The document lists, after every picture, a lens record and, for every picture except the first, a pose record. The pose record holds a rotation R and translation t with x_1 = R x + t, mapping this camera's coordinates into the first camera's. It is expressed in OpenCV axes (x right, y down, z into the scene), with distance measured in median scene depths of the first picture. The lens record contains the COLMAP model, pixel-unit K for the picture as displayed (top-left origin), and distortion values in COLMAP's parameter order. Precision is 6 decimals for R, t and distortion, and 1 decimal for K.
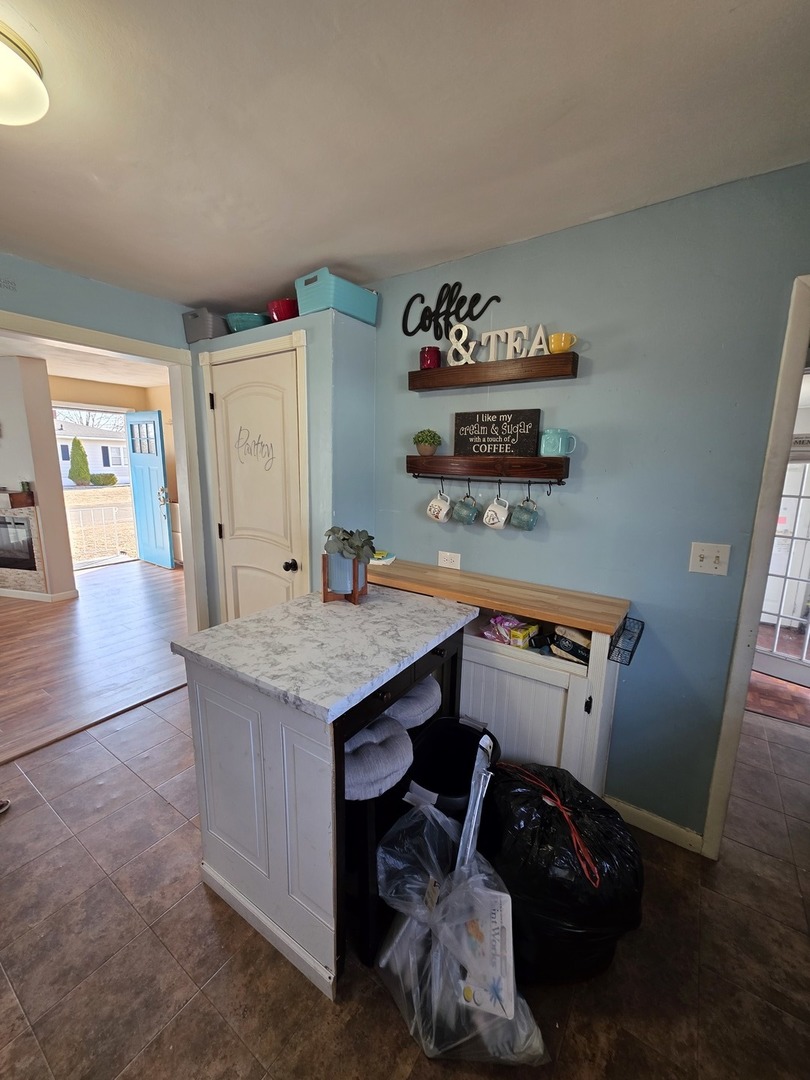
lens RADIAL K [[431.0, 0, 407.8], [0, 431.0, 538.0], [0, 0, 1]] dist [-0.000729, 0.001649]
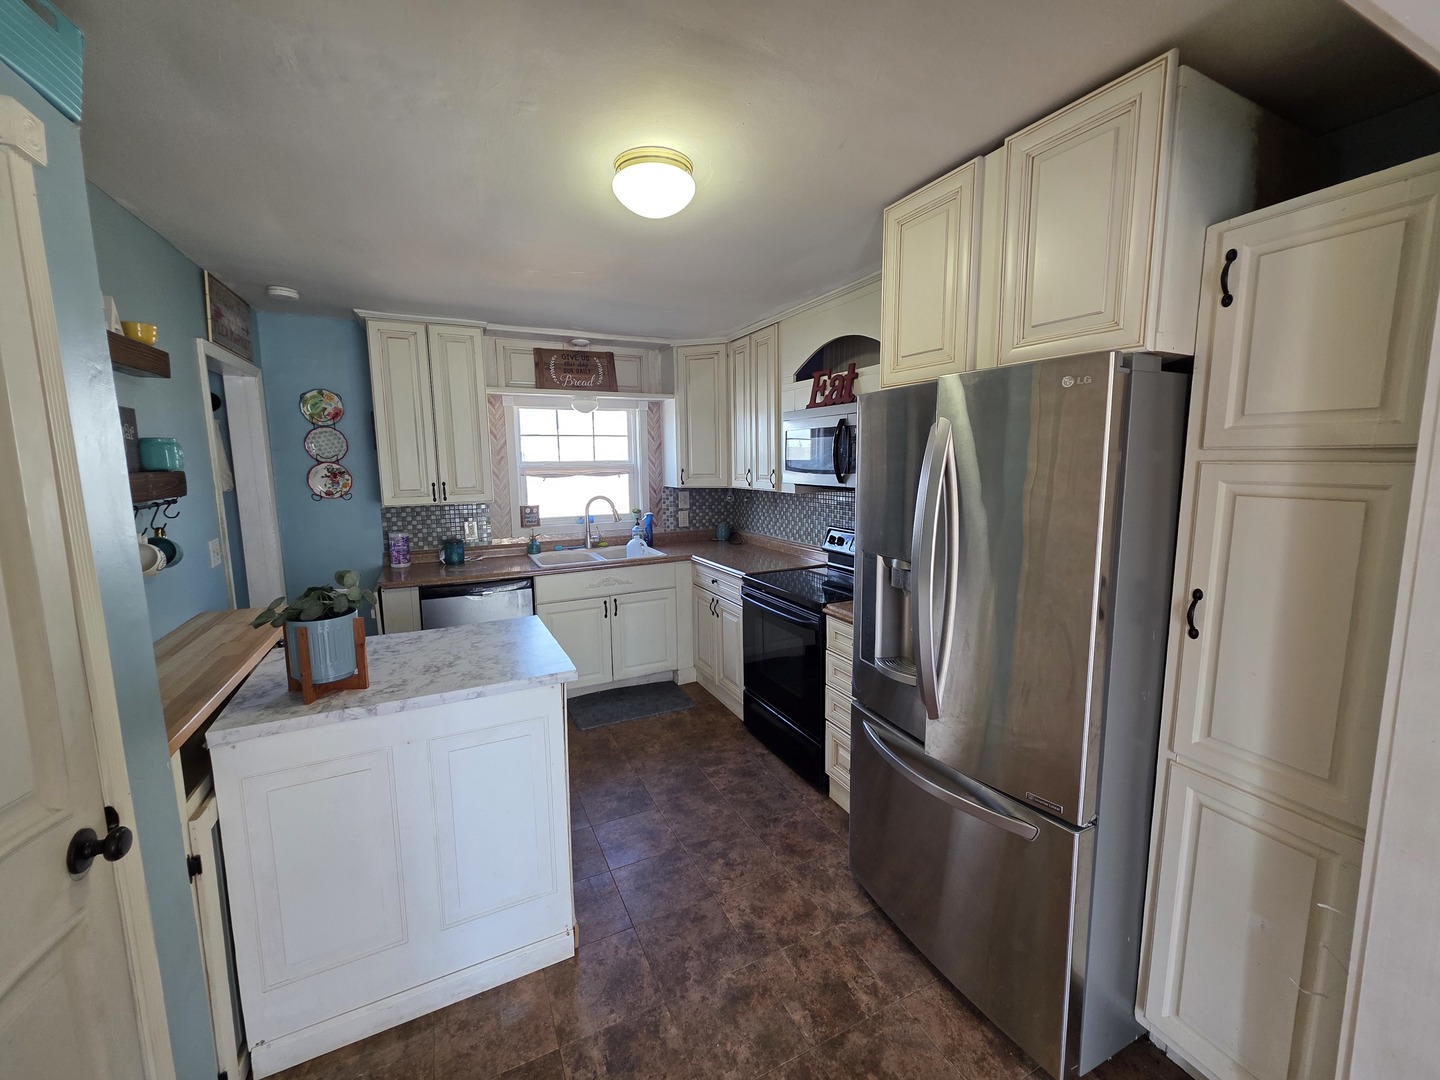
lens RADIAL K [[574.6, 0, 727.1], [0, 574.6, 526.8], [0, 0, 1]] dist [-0.000729, 0.001649]
pose [[-0.873676, -0.067482, 0.481806, -1.322343], [0.082807, 0.955256, 0.283952, -0.362517], [-0.479410, 0.287979, -0.828996, 1.668137]]
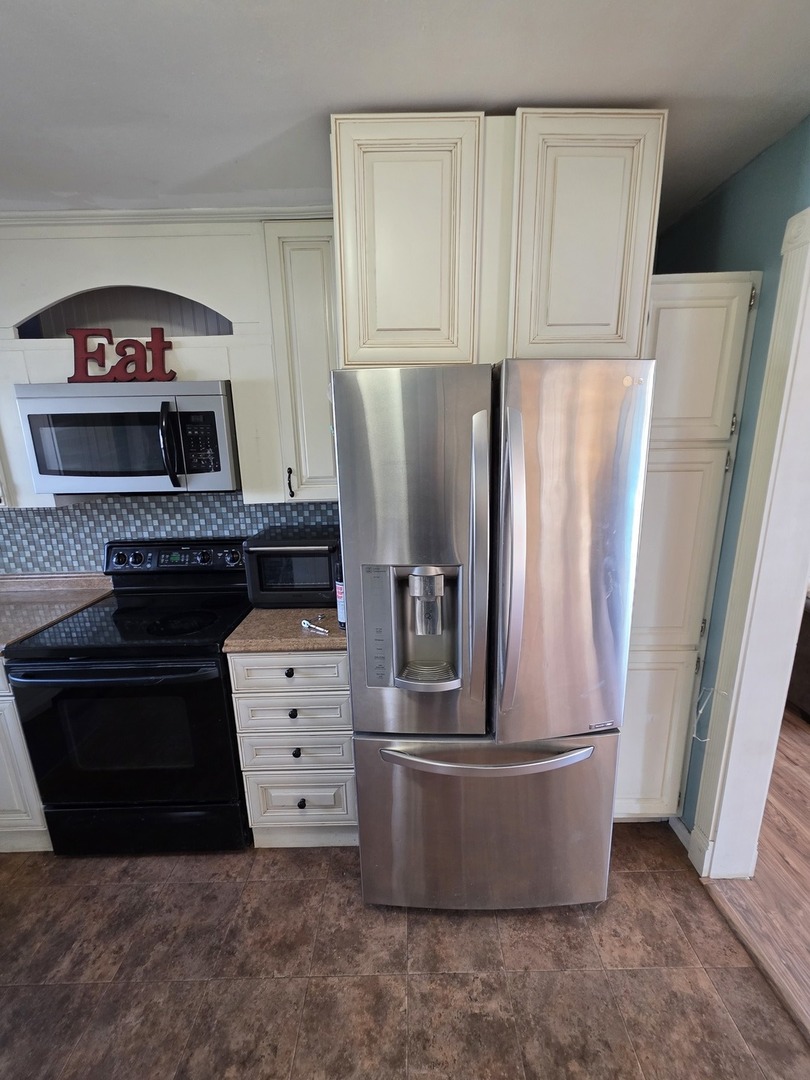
lens RADIAL K [[431.0, 0, 407.2], [0, 431.0, 540.7], [0, 0, 1]] dist [-0.000729, 0.001649]
pose [[-0.821898, 0.123723, -0.556036, -0.591793], [-0.099096, 0.930189, 0.353453, -0.253777], [0.560949, 0.345604, -0.752260, 1.099276]]
